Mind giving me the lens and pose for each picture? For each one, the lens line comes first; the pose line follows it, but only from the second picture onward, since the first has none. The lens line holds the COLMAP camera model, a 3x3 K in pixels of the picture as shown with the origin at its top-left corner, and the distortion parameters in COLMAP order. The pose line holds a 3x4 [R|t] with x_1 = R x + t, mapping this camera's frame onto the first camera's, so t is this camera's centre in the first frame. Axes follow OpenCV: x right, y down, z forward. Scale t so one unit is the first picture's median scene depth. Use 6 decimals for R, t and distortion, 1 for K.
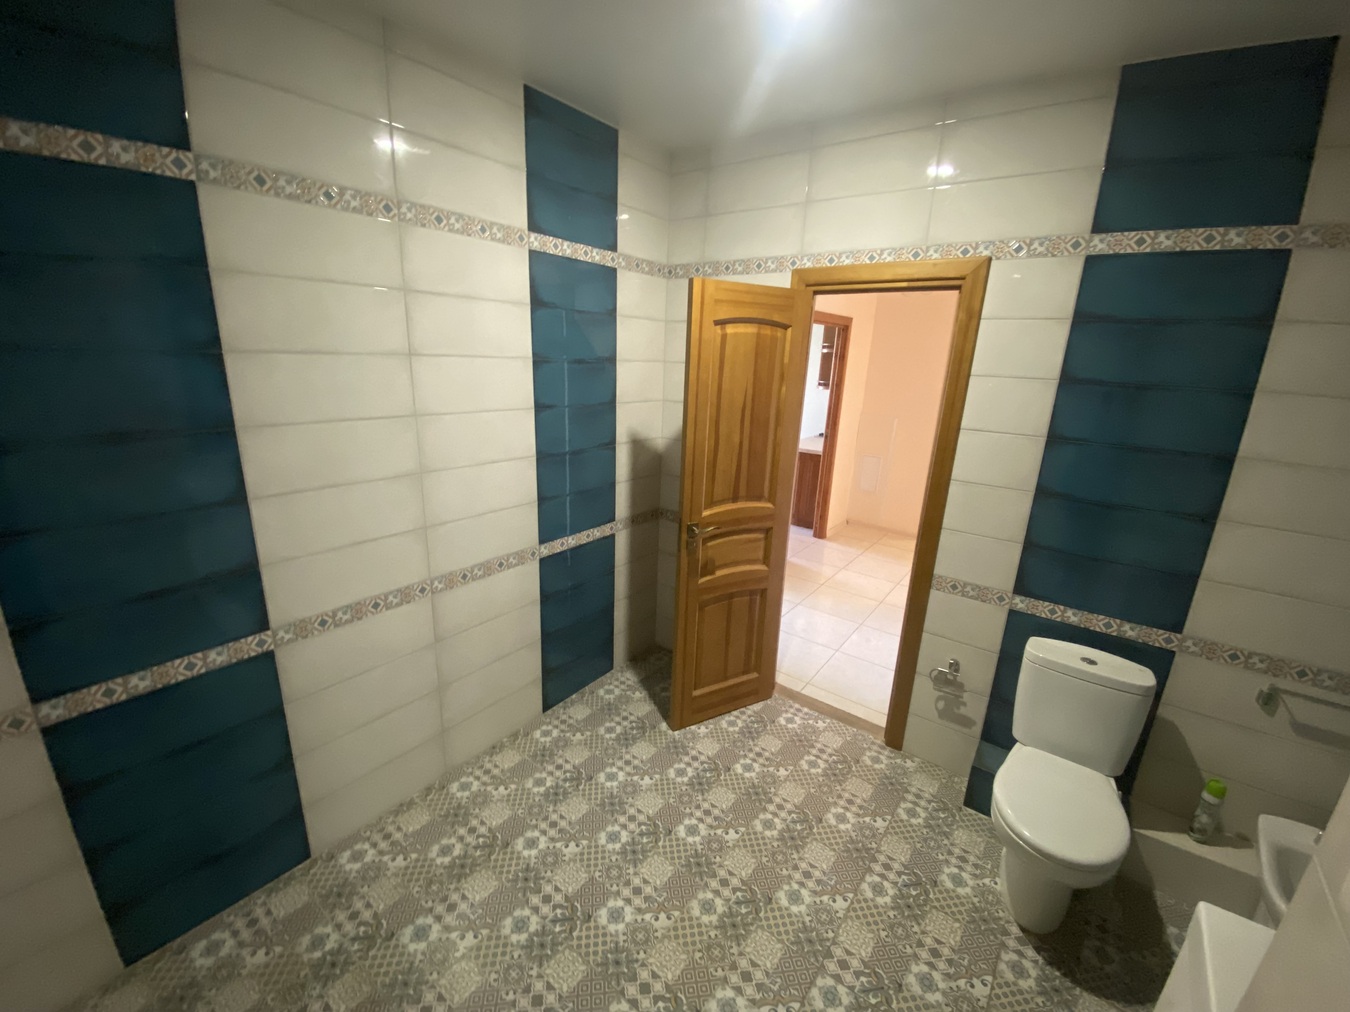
lens RADIAL K [[547.7, 0, 672.5], [0, 547.7, 501.0], [0, 0, 1]] dist [0.022102, -0.020978]
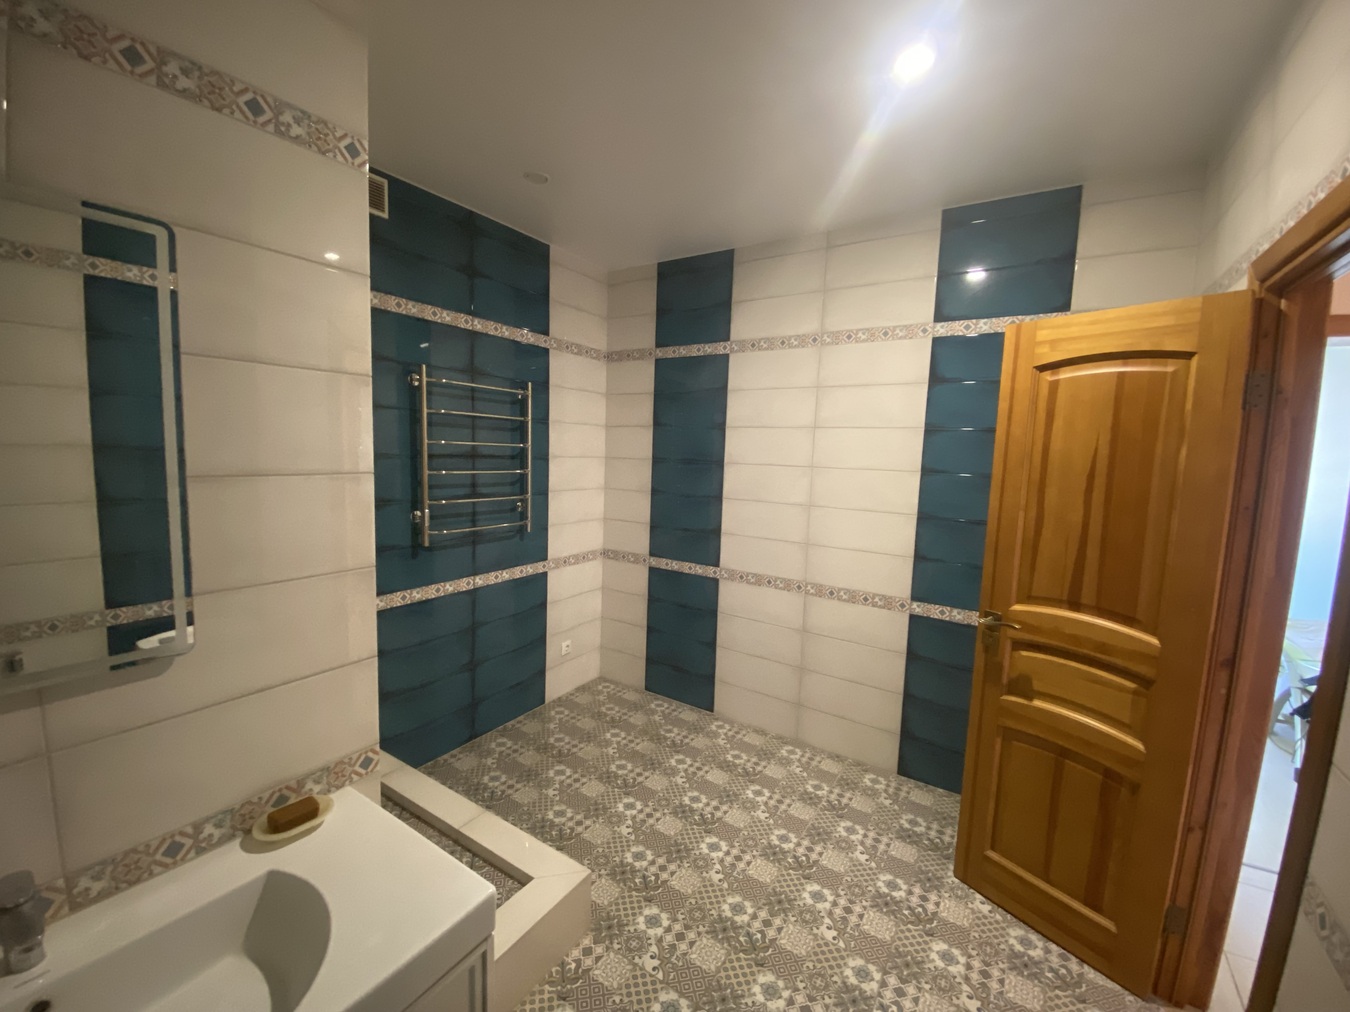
lens RADIAL K [[547.7, 0, 672.5], [0, 547.7, 501.0], [0, 0, 1]] dist [0.022102, -0.020978]
pose [[0.074534, 0.060977, -0.995352, 0.964081], [-0.288318, 0.956818, 0.037027, -0.012133], [0.954629, 0.284219, 0.088896, 0.516227]]
